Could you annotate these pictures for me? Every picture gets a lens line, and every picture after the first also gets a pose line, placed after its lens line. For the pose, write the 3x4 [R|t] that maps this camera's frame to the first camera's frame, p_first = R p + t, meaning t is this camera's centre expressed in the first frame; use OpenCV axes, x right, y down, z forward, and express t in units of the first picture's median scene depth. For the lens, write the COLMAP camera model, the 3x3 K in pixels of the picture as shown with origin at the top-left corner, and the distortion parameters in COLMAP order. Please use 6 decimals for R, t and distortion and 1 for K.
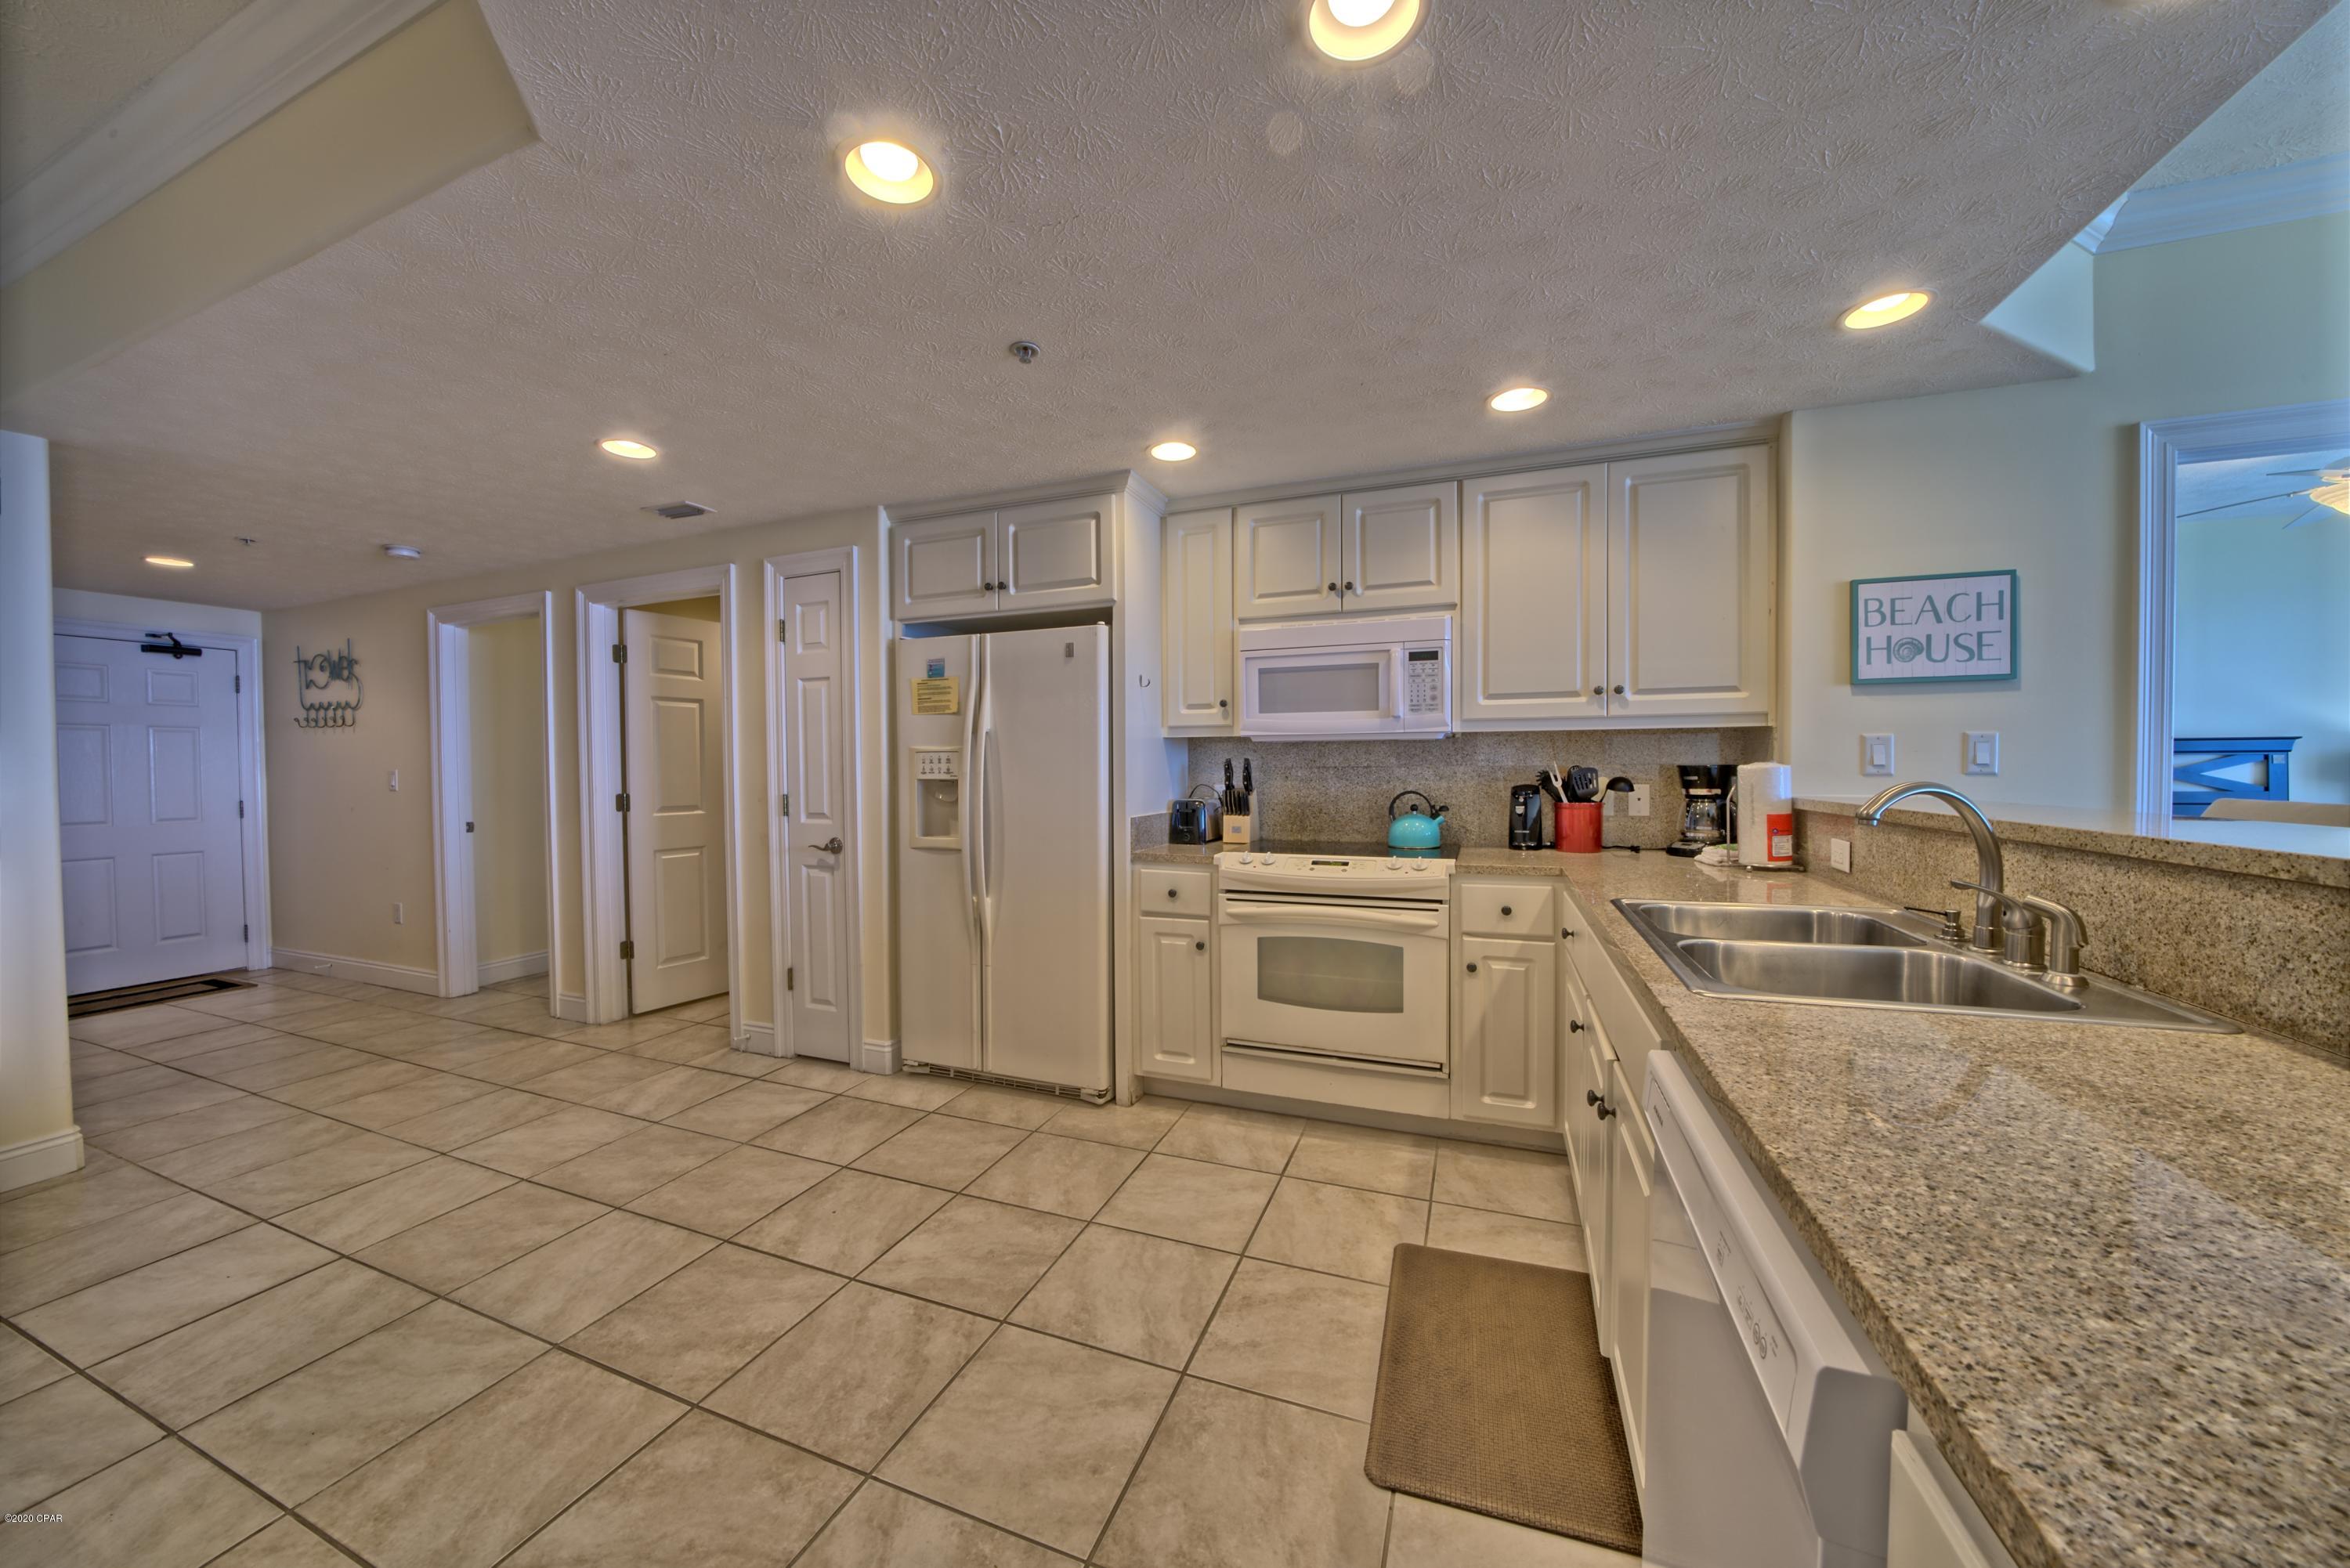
lens RADIAL K [[809.6, 0, 1167.9], [0, 809.6, 785.6], [0, 0, 1]] dist [-0.029096, 0.003945]
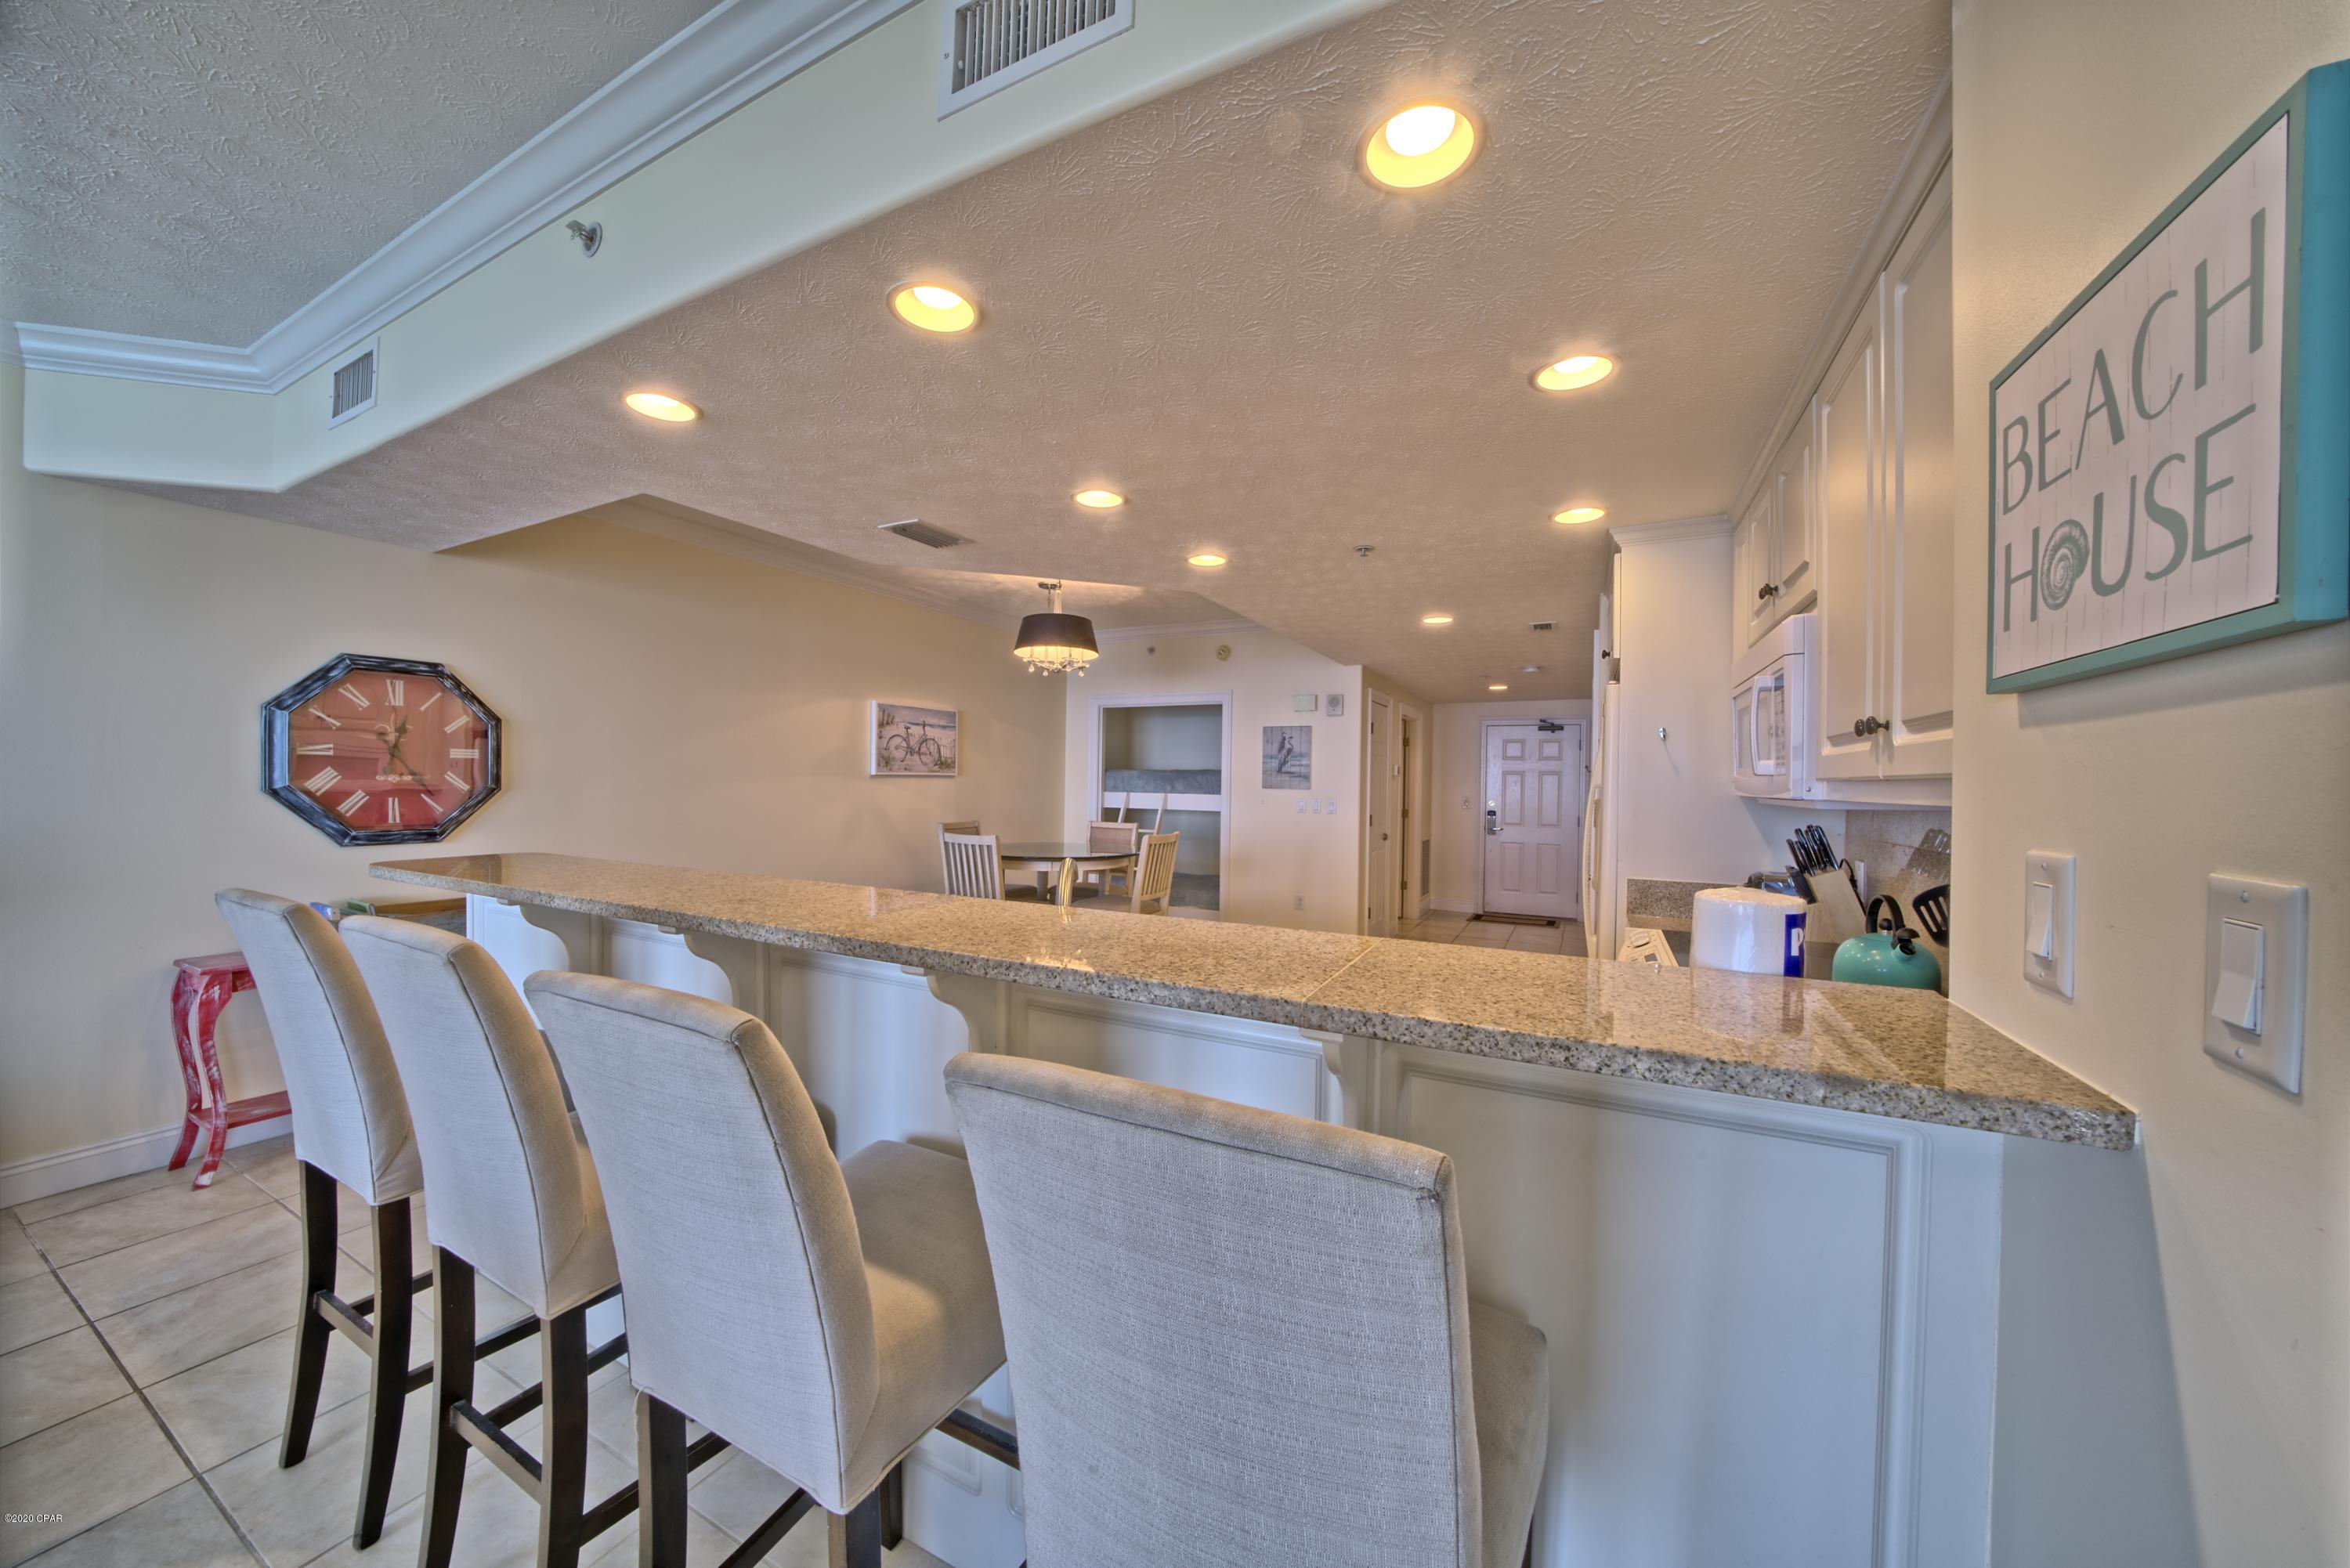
lens RADIAL K [[809.6, 0, 1167.9], [0, 809.6, 785.6], [0, 0, 1]] dist [-0.029096, 0.003945]
pose [[-0.106200, 0.011151, -0.994282, 0.920850], [-0.036942, 0.999203, 0.015152, -0.062004], [0.993658, 0.038340, -0.105703, 0.521938]]
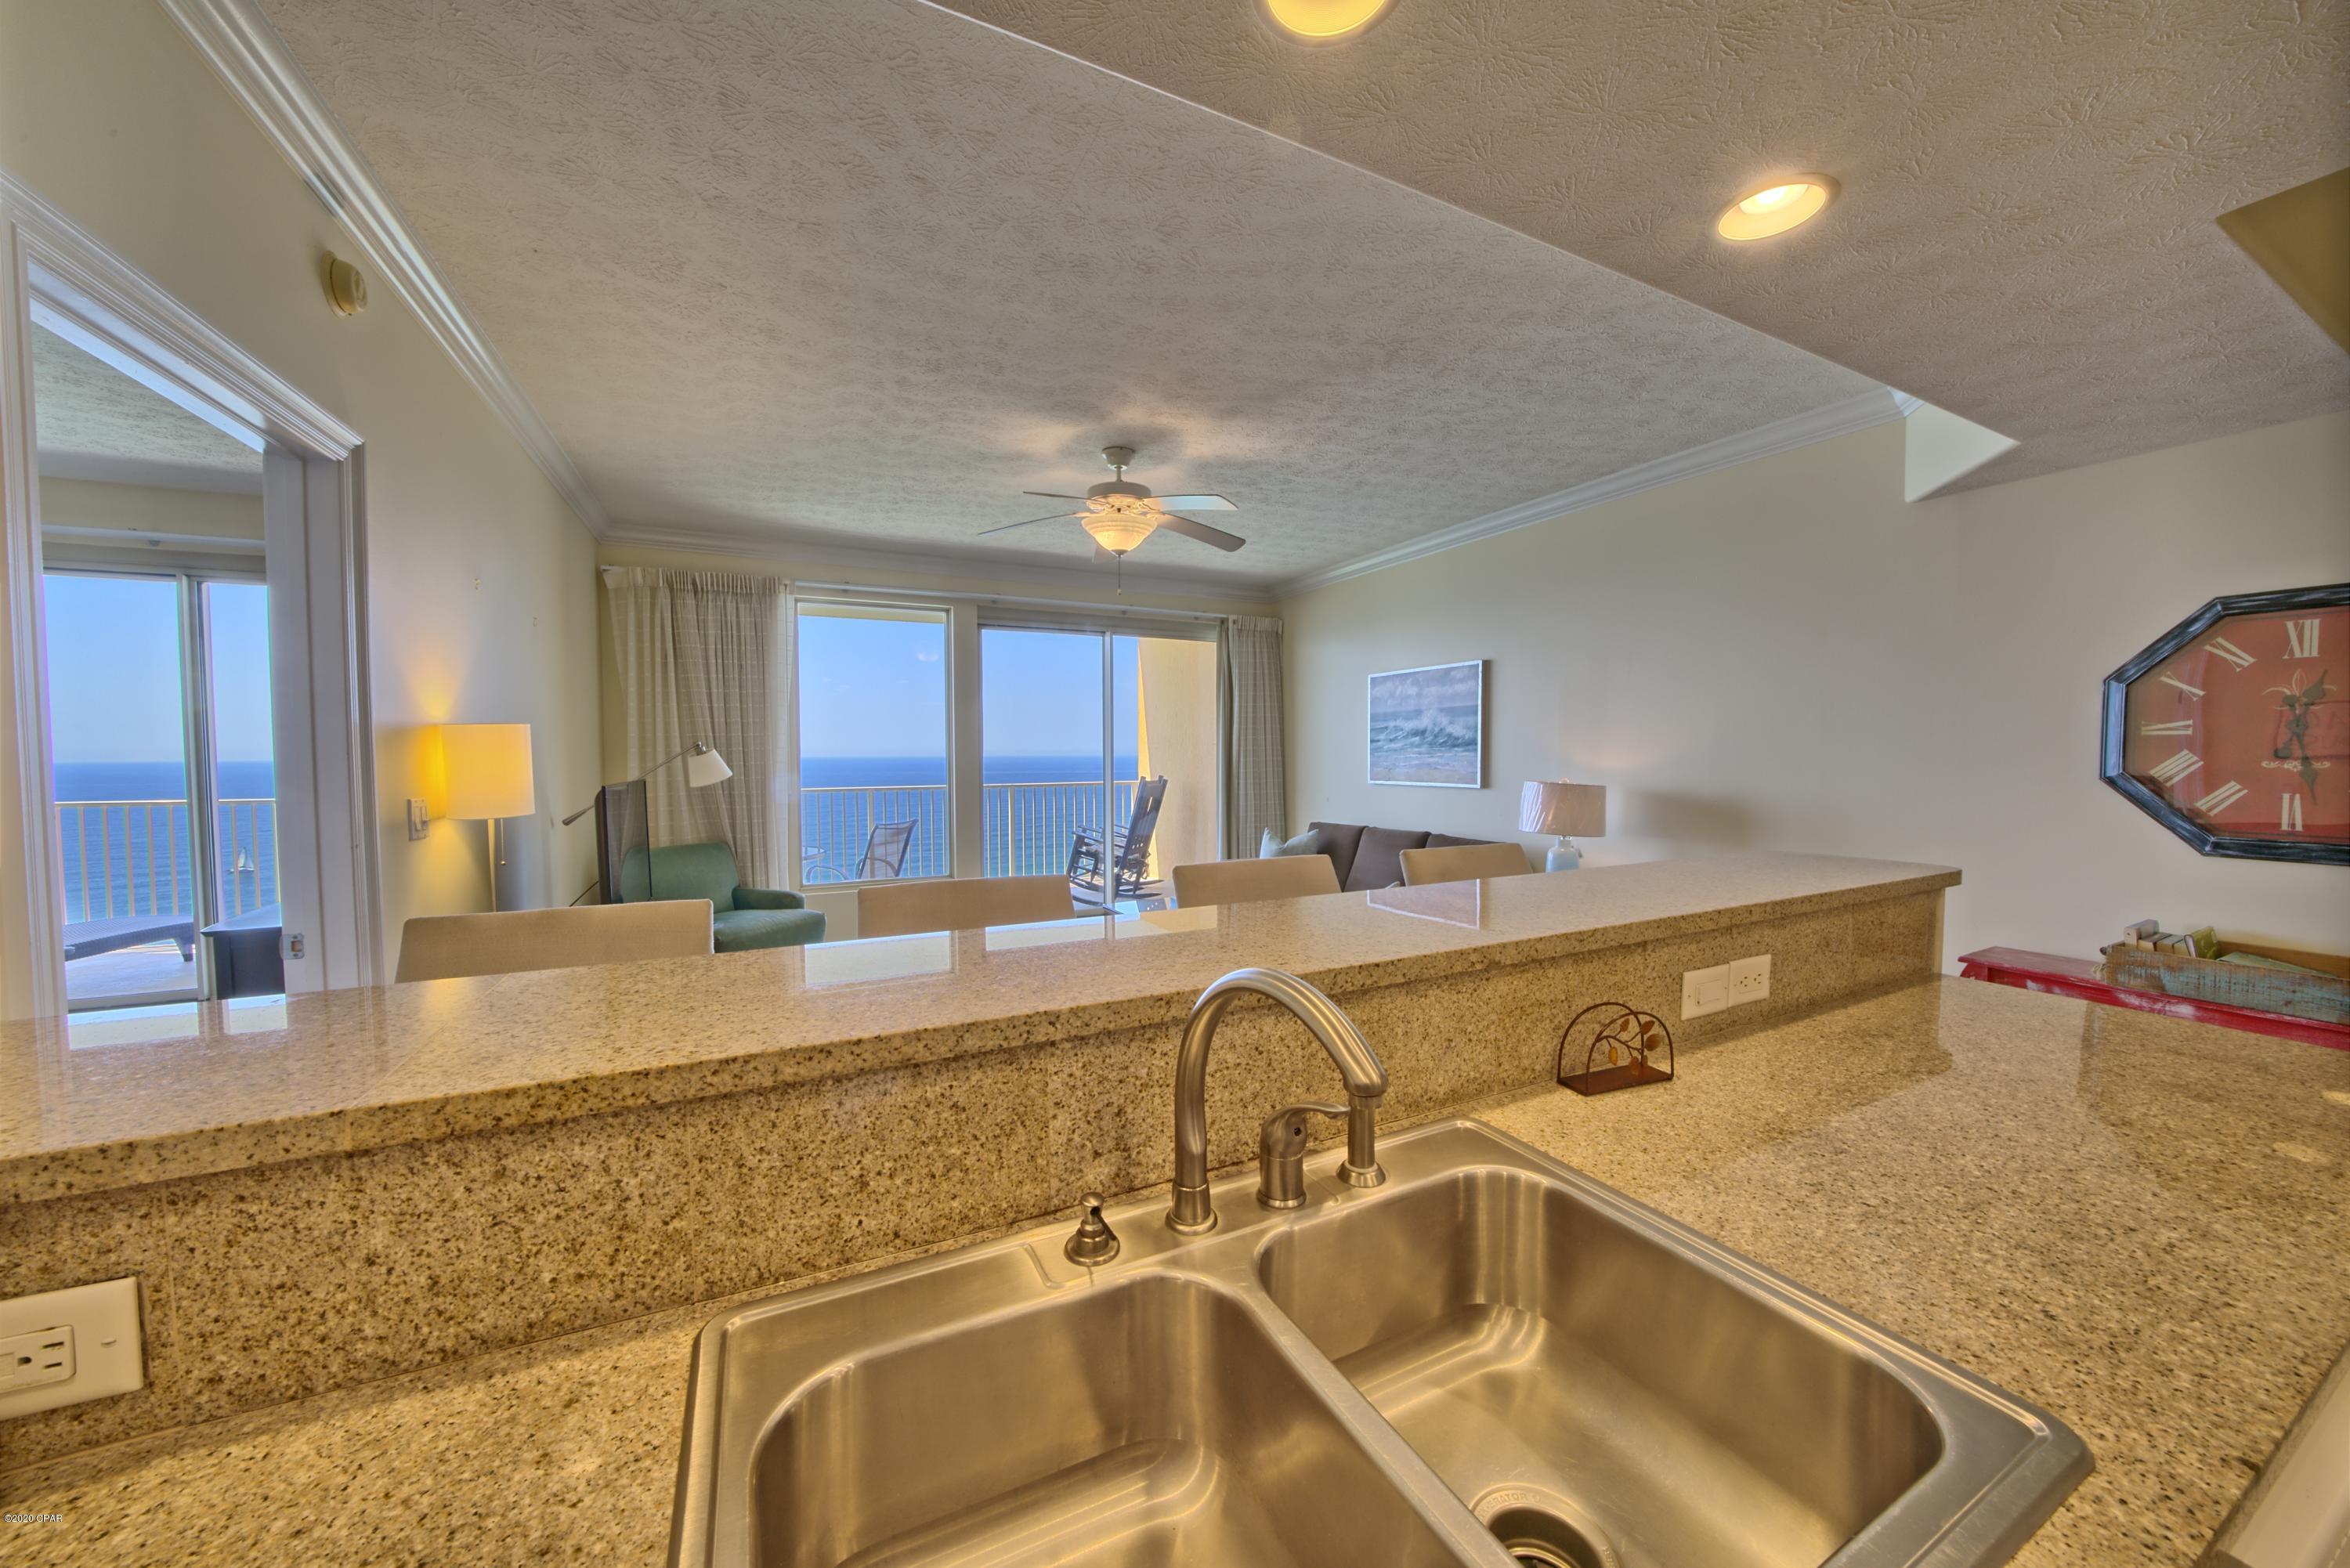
lens RADIAL K [[813.2, 0, 1171.0], [0, 813.2, 786.3], [0, 0, 1]] dist [-0.011281, -0.000059]
pose [[-0.737283, -0.019274, 0.675309, 0.258512], [0.025286, 0.998105, 0.056093, -0.064945], [-0.675110, 0.058432, -0.735399, 0.598474]]
